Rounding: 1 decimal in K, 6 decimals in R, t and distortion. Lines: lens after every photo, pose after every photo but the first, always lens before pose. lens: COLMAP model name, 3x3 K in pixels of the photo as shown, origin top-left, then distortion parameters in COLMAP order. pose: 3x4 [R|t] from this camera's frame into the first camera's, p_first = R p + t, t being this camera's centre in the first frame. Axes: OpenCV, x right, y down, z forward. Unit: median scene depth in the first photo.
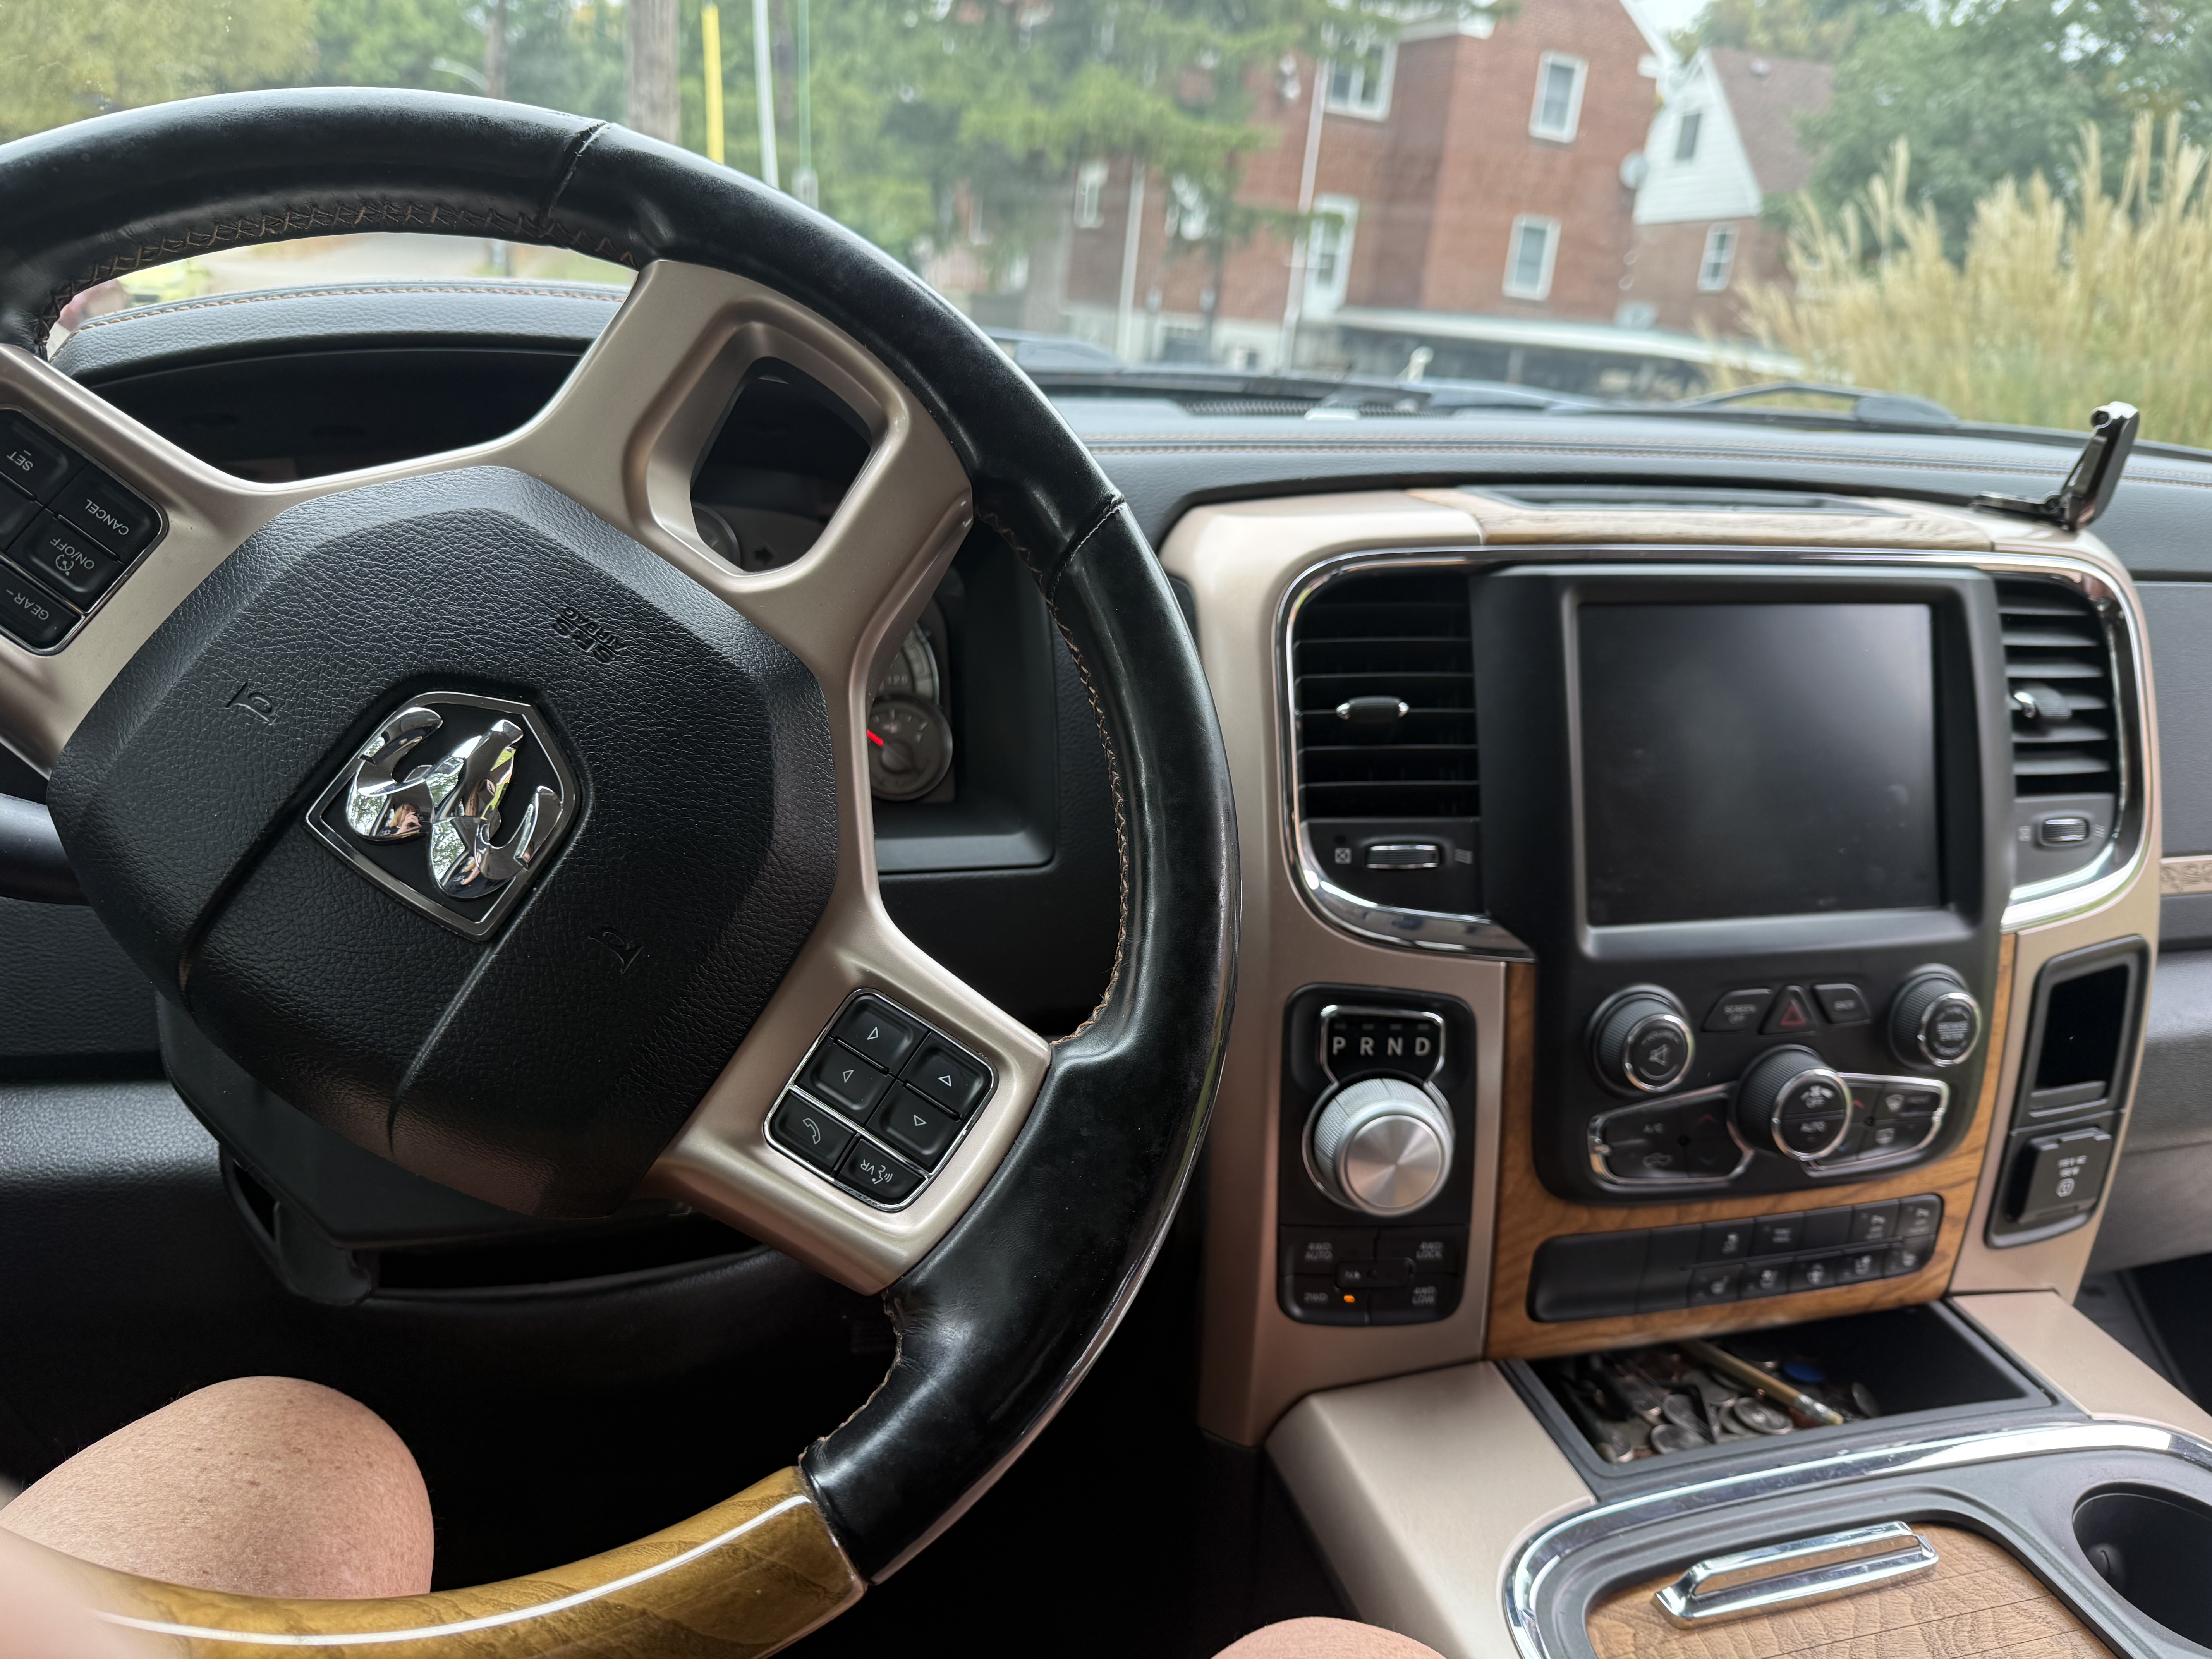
lens RADIAL K [[1533.2, 0, 1112.9], [0, 1533.2, 820.4], [0, 0, 1]] dist [0.076828, -0.082863]
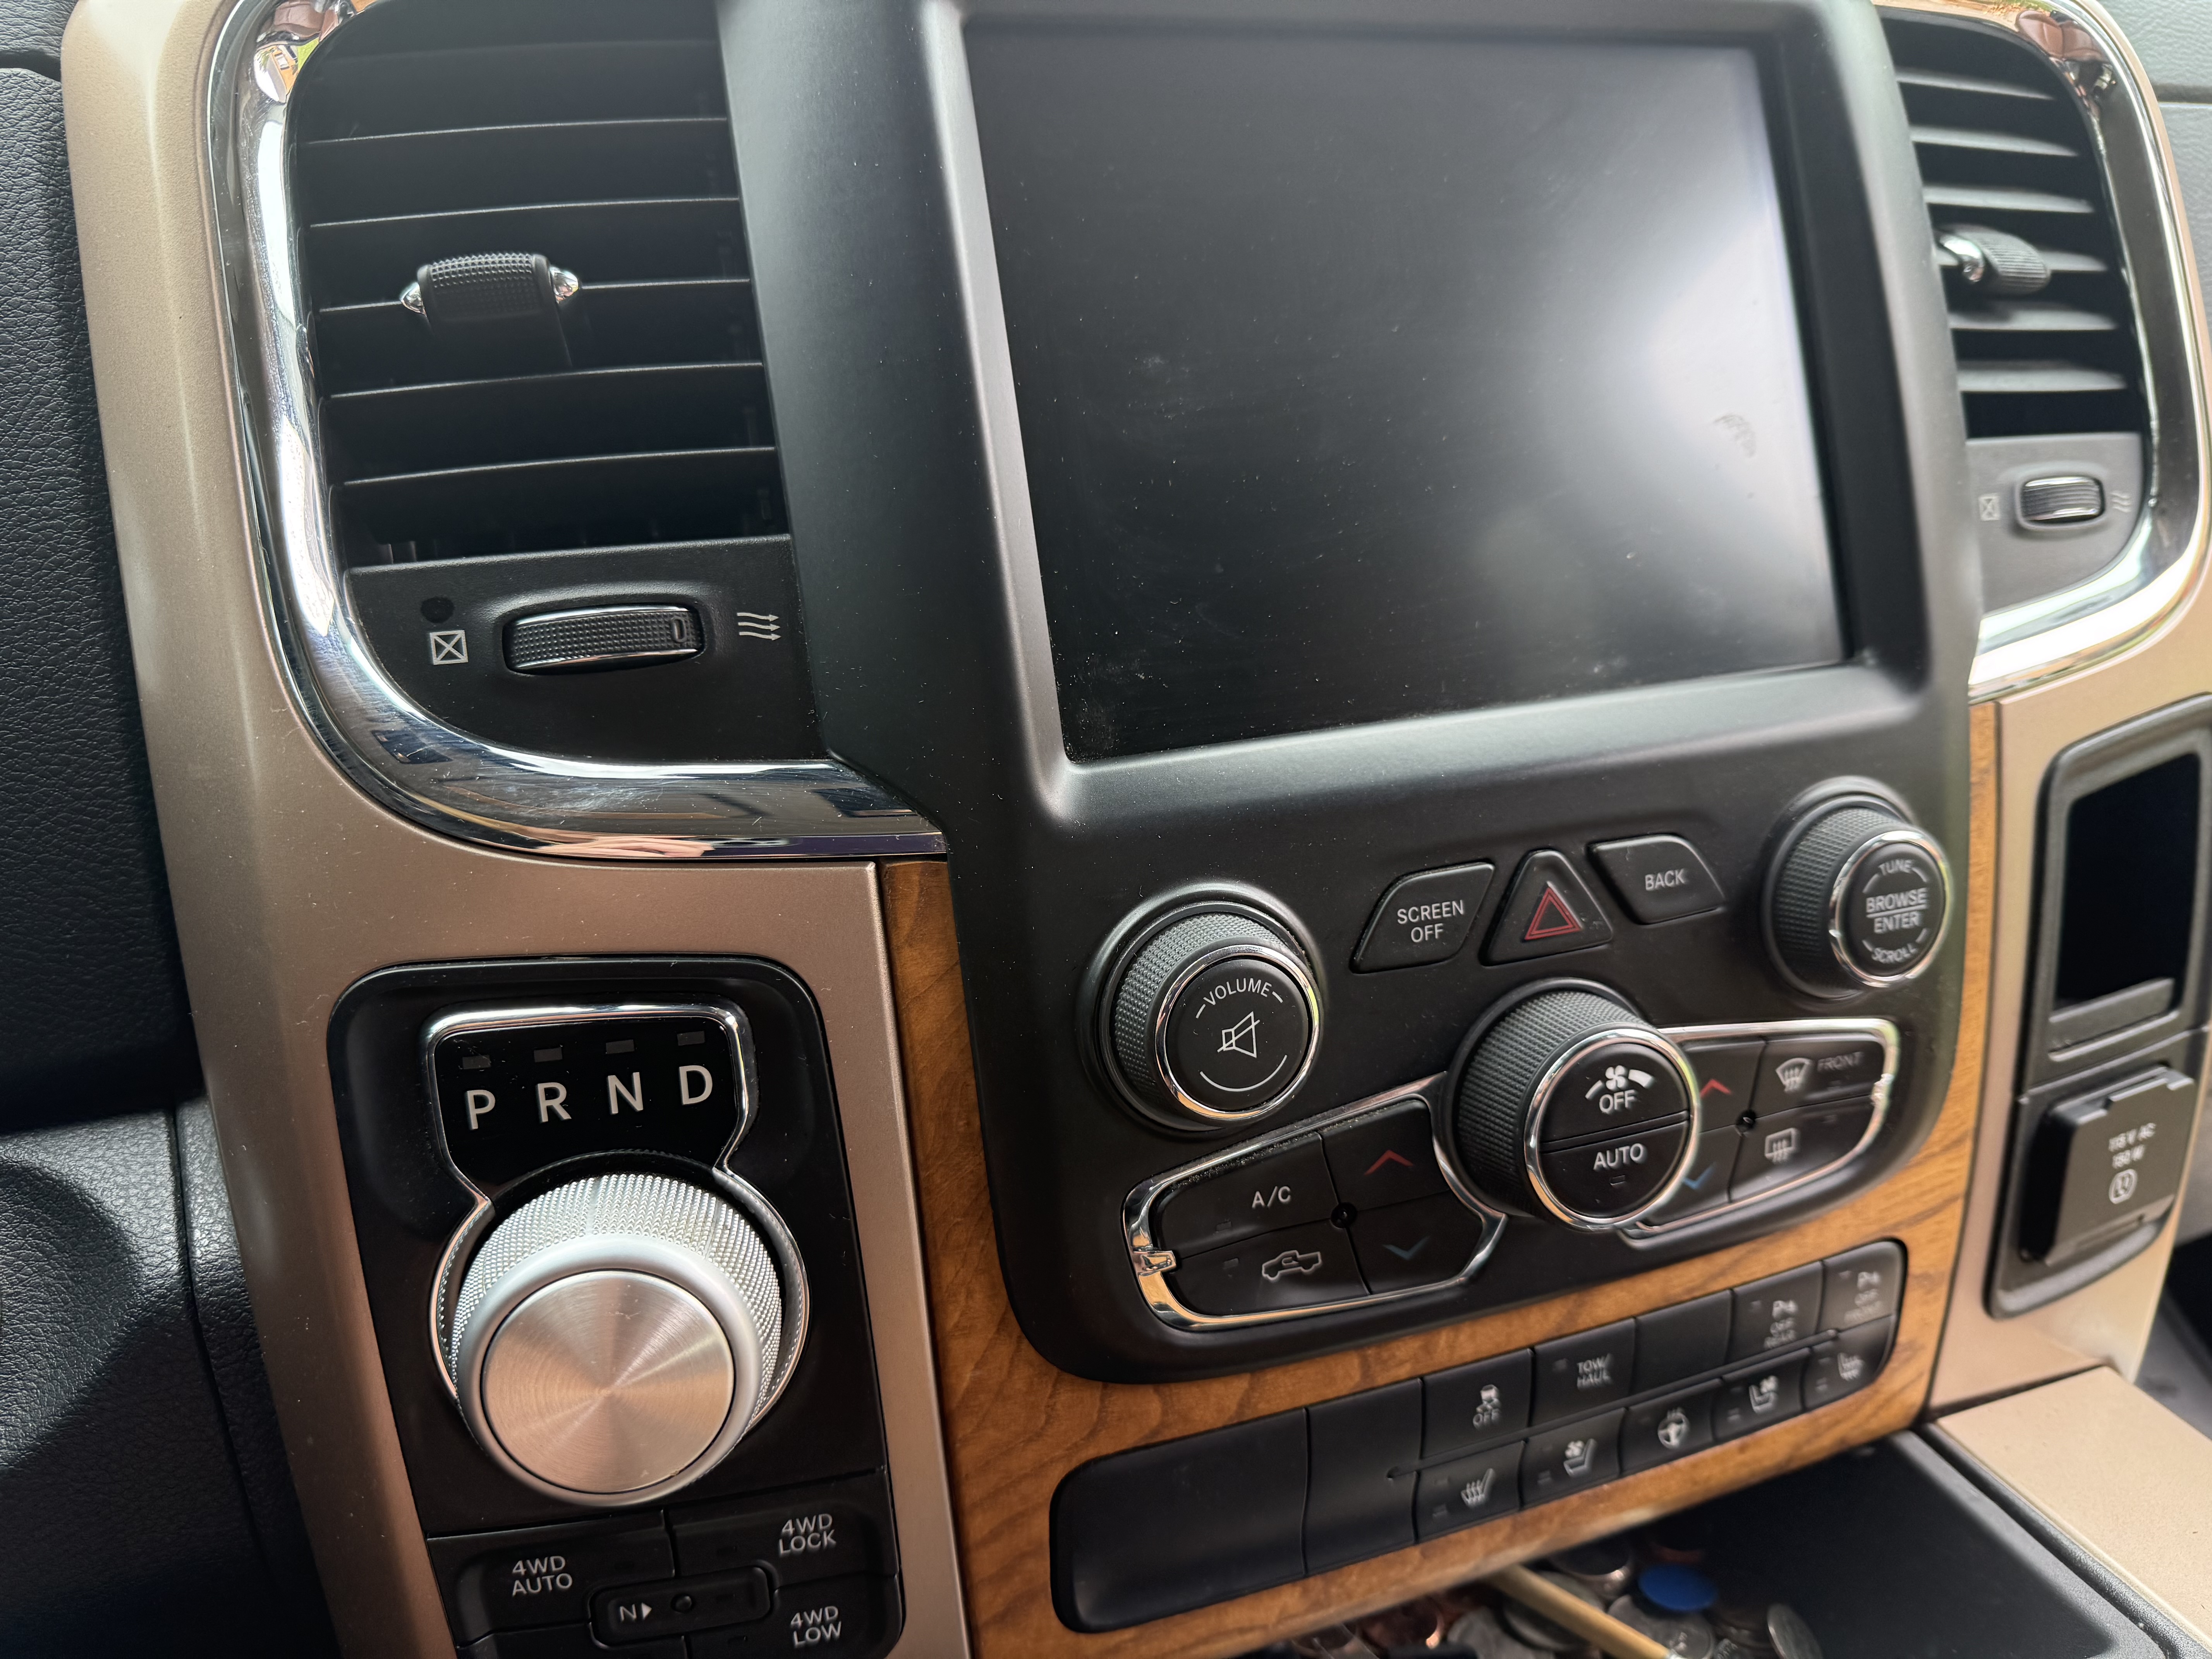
lens RADIAL K [[1509.3, 0, 1087.7], [0, 1509.3, 826.3], [0, 0, 1]] dist [0.061950, -0.090971]
pose [[0.993904, -0.104660, 0.034667, 0.276308], [0.104316, 0.994477, 0.011595, 0.076914], [-0.035689, -0.007909, 0.999332, 0.535732]]
